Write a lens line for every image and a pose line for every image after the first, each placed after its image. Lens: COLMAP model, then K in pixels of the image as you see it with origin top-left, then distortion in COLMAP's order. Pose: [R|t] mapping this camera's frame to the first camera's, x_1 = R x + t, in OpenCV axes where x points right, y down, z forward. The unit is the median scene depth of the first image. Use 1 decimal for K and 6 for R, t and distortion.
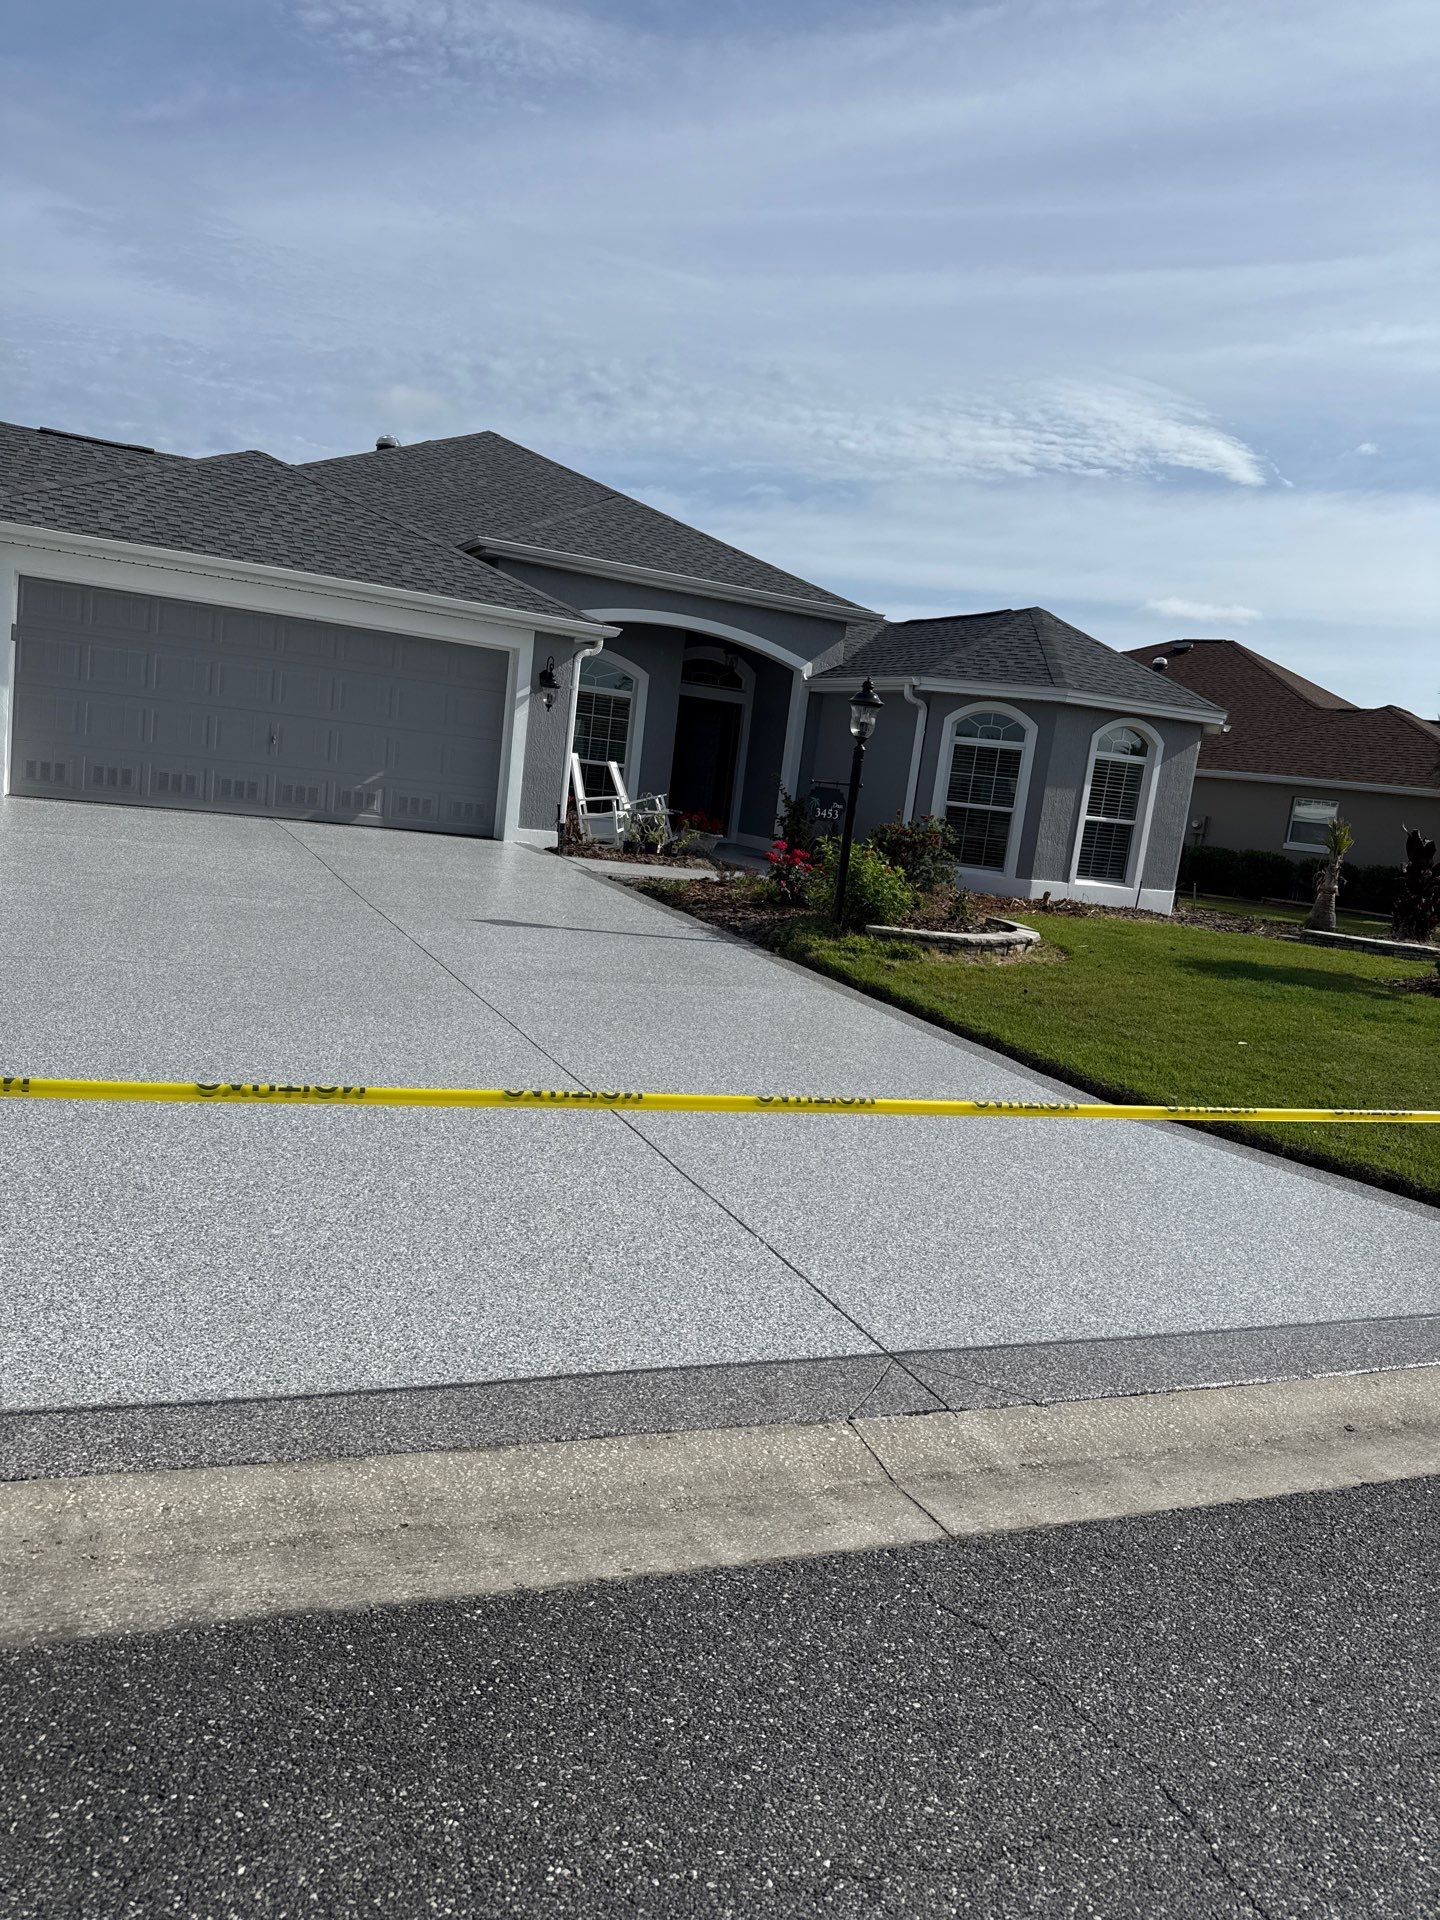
lens RADIAL K [[1344.5, 0, 726.6], [0, 1344.5, 973.7], [0, 0, 1]] dist [0.133810, -0.233666]
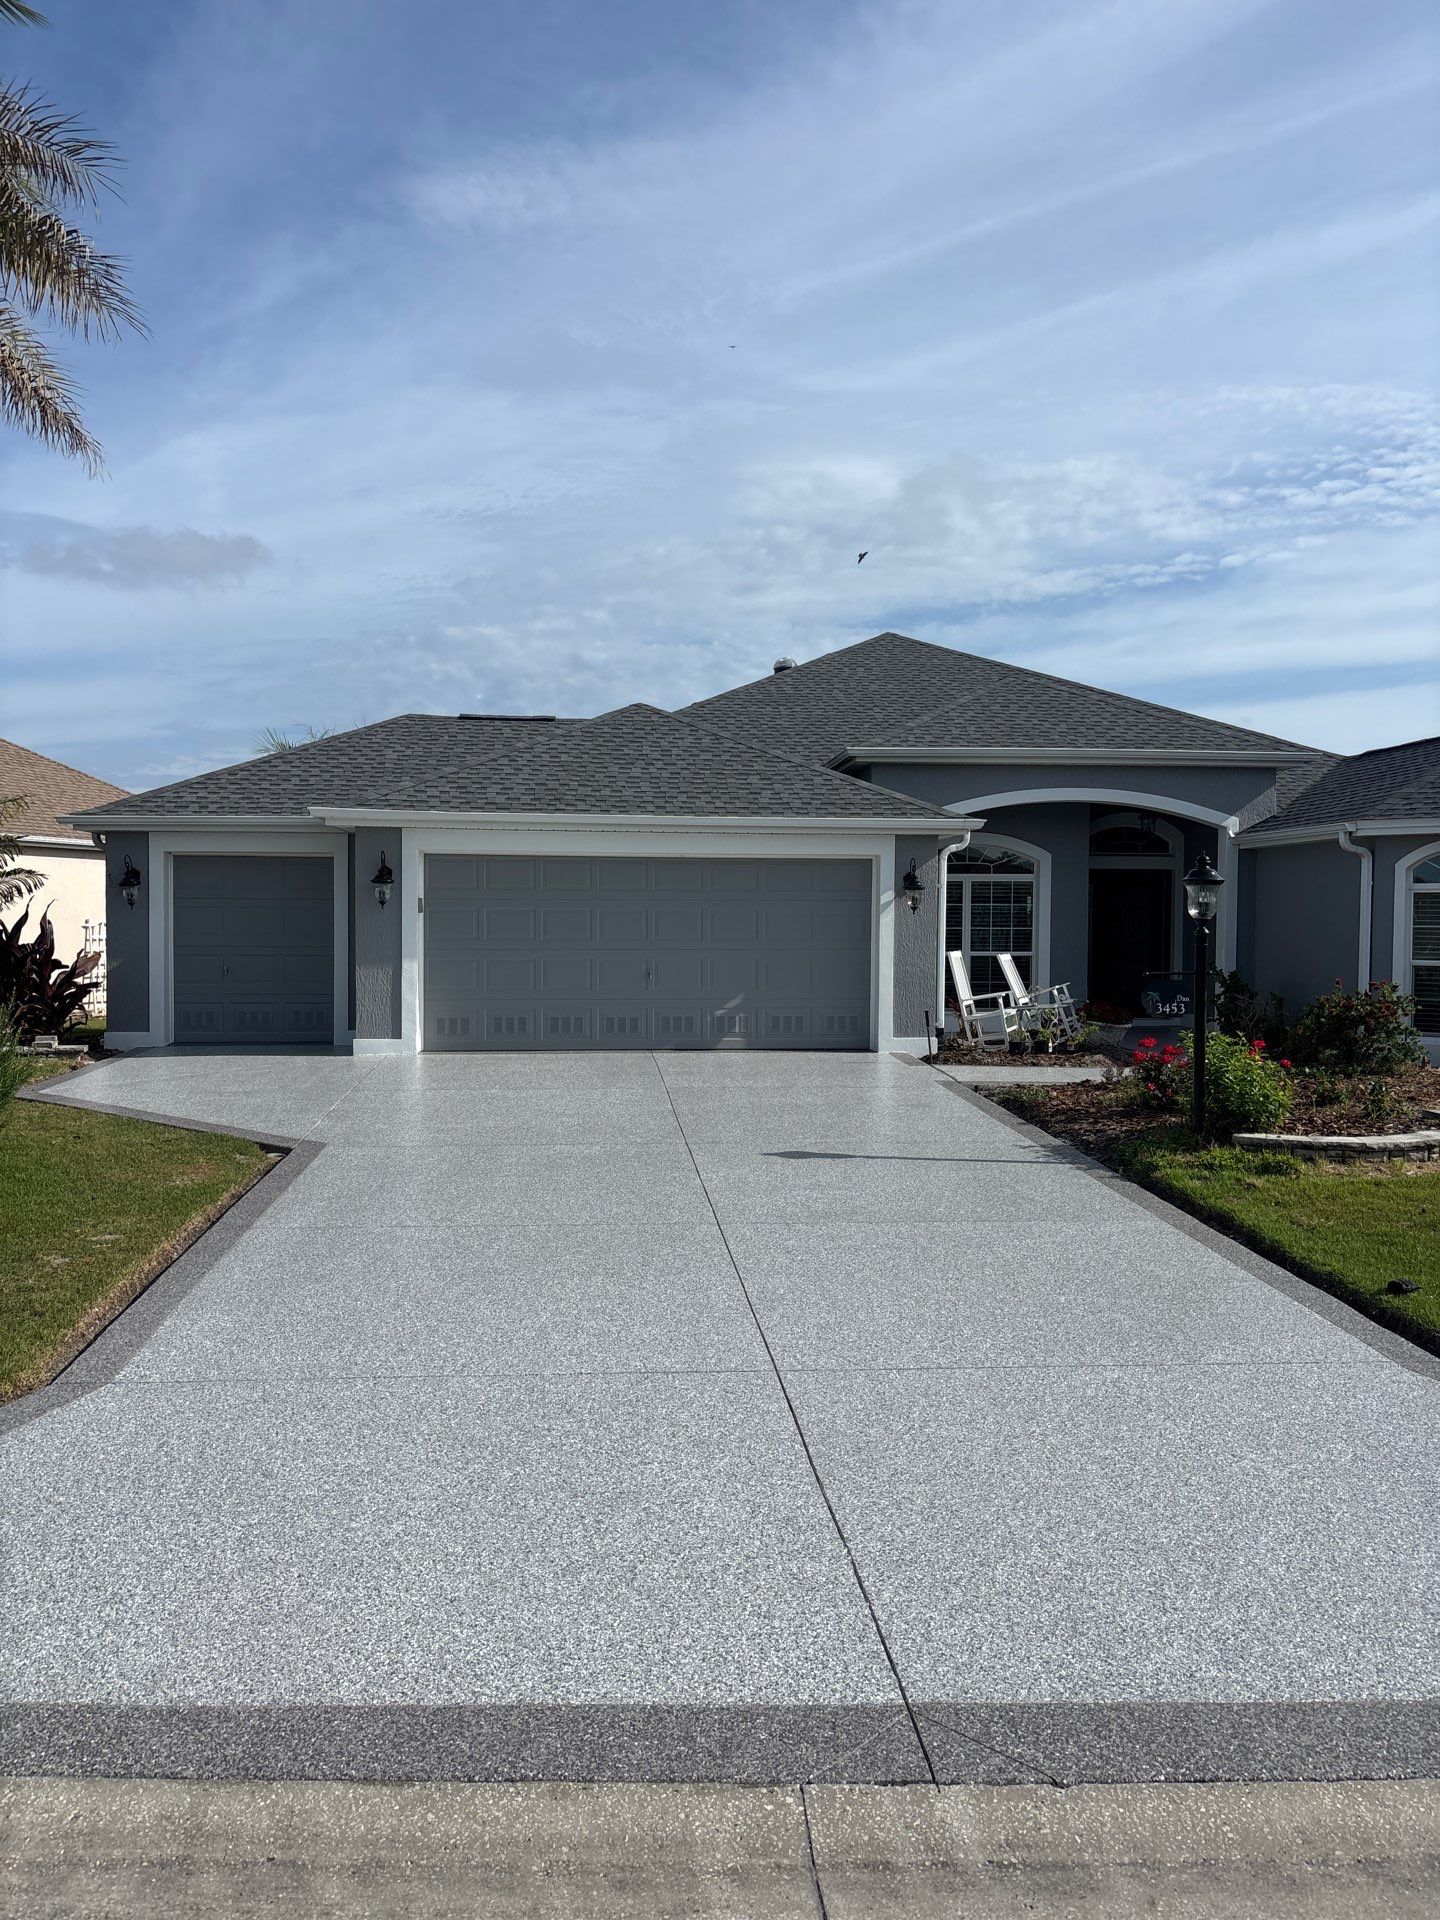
lens RADIAL K [[1463.5, 0, 713.4], [0, 1463.5, 955.8], [0, 0, 1]] dist [0.046131, -0.044565]
pose [[0.926322, -0.100345, -0.363123, 0.116935], [0.048020, 0.987462, -0.150374, -0.018166], [0.373659, 0.121858, 0.919527, 0.003547]]
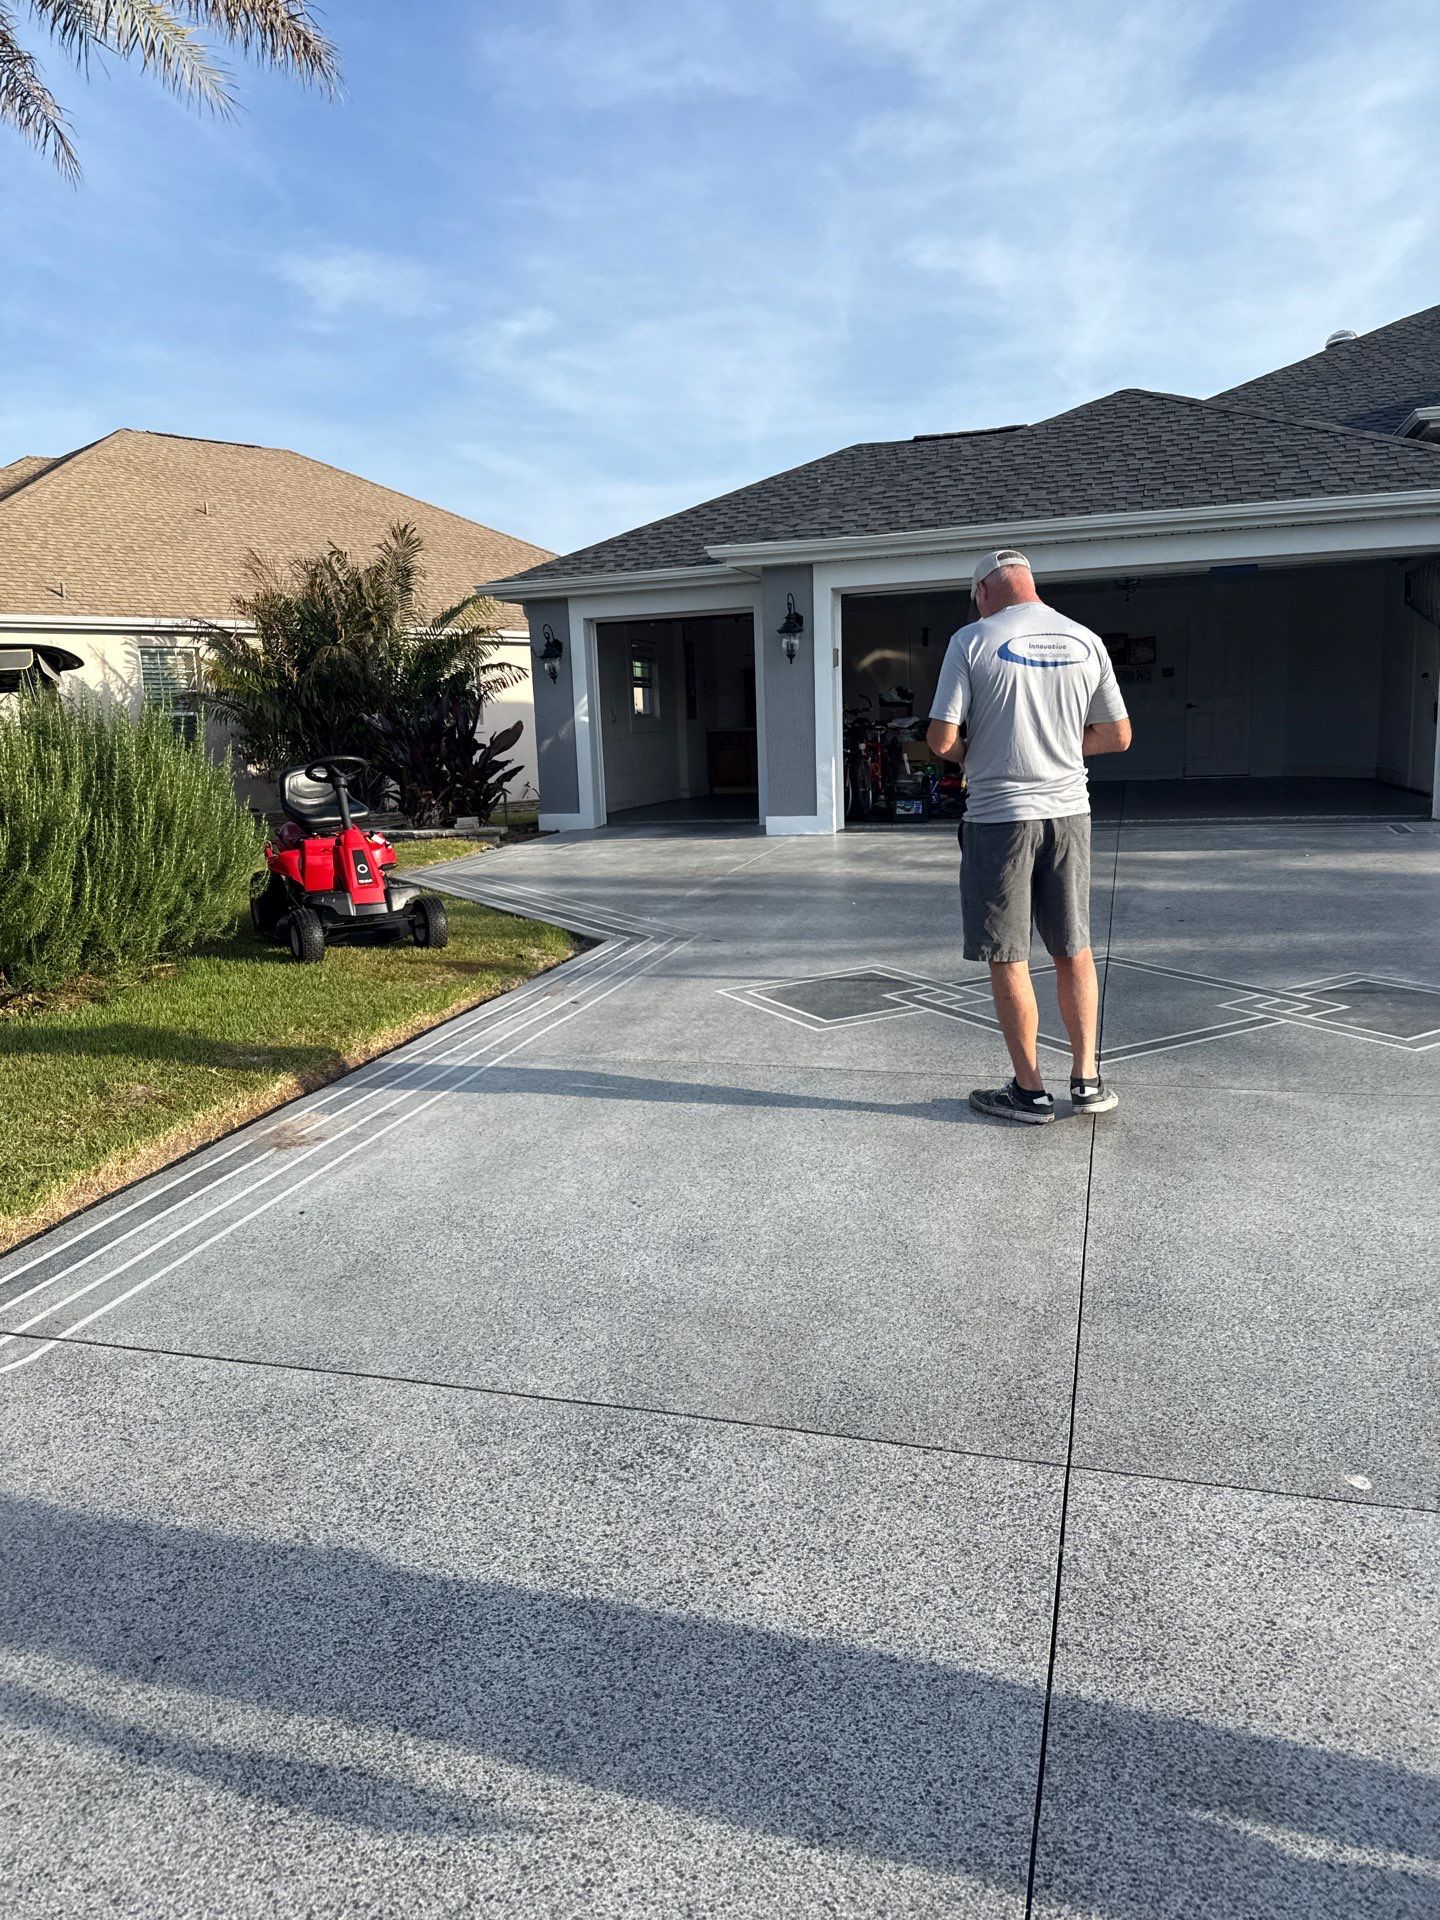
lens RADIAL K [[1342.2, 0, 720.0], [0, 1342.2, 960.0], [0, 0, 1]] dist [0.130363, -0.236068]
pose [[0.711367, -0.026420, -0.702324, 0.067106], [0.019752, 0.999650, -0.017599, -0.023873], [0.702543, -0.001352, 0.711640, 0.258376]]
